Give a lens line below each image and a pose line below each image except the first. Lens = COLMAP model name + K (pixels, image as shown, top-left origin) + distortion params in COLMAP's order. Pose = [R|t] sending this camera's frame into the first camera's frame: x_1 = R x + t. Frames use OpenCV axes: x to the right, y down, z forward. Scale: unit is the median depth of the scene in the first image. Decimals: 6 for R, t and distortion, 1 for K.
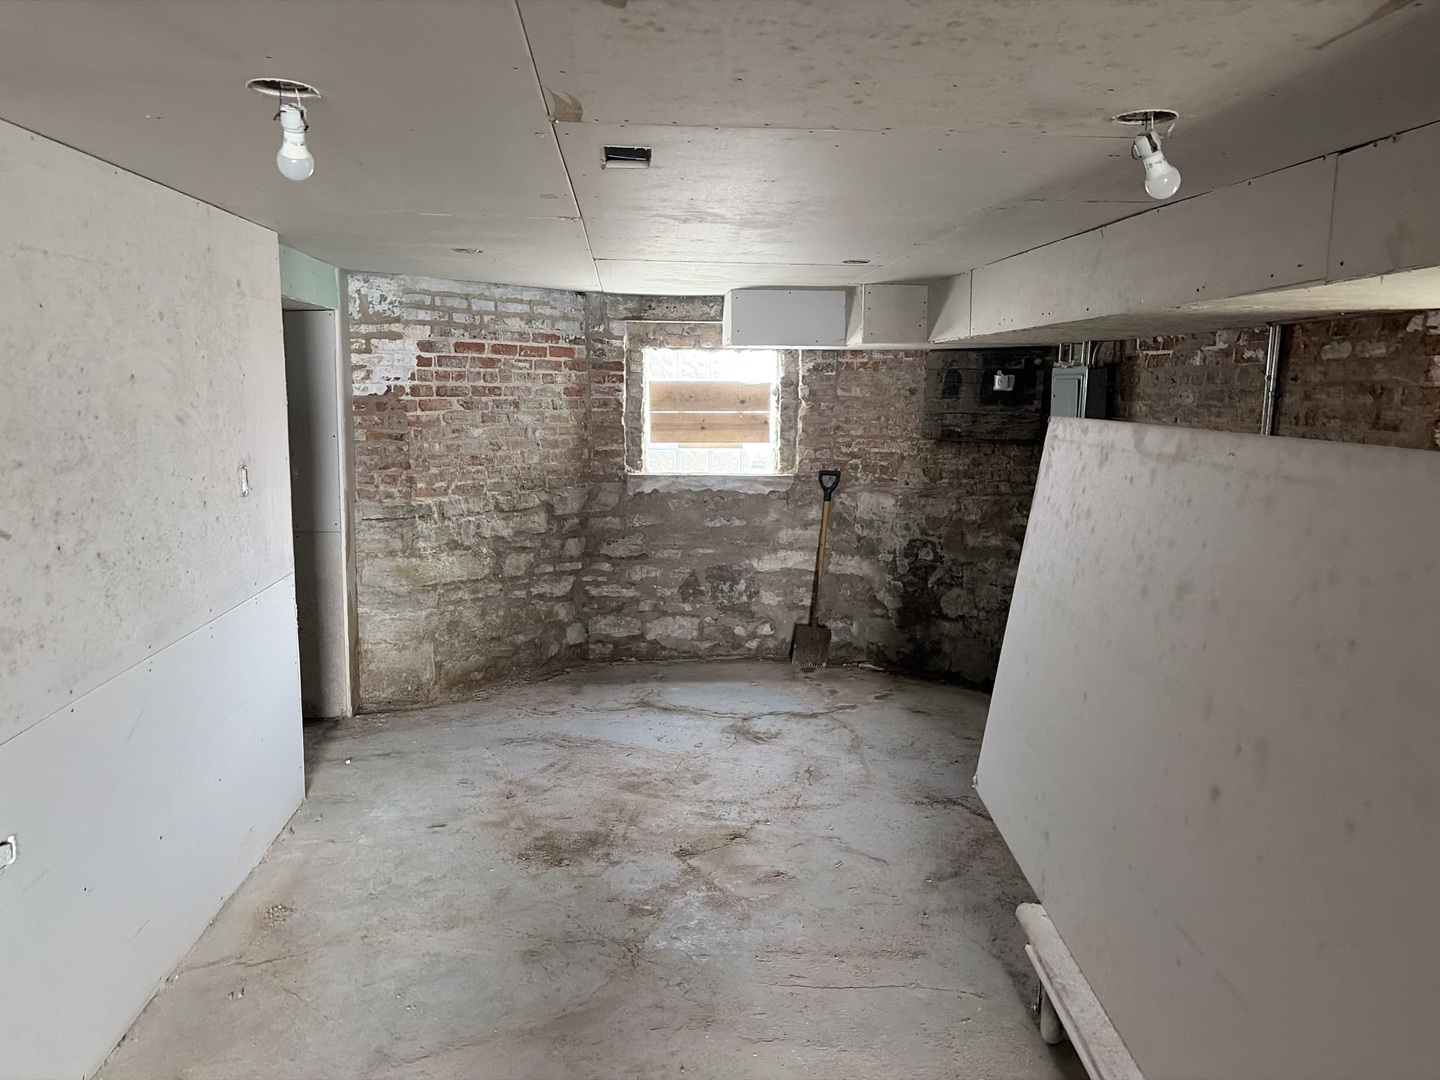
lens RADIAL K [[1026.4, 0, 716.1], [0, 1026.4, 558.0], [0, 0, 1]] dist [-0.003272, -0.003452]
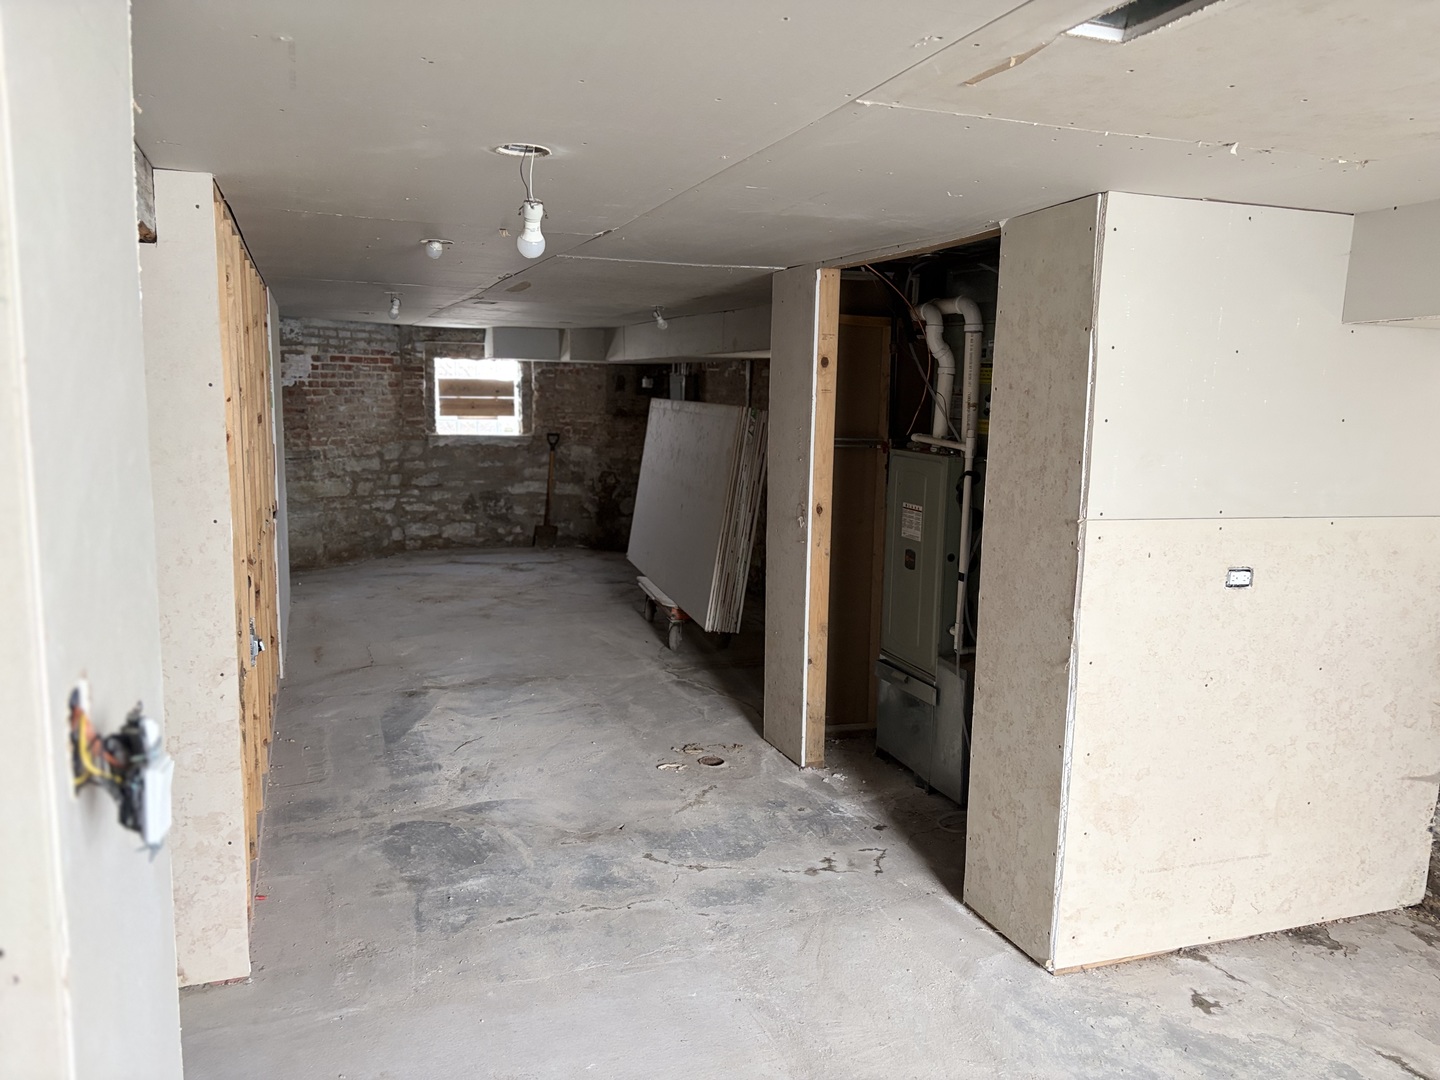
lens RADIAL K [[1079.1, 0, 763.0], [0, 1079.1, 544.6], [0, 0, 1]] dist [0.063271, -0.172856]
pose [[0.951014, -0.035618, 0.307090, -0.129864], [0.038165, 0.999269, -0.002293, 0.131671], [-0.306783, 0.013901, 0.951678, -0.908068]]
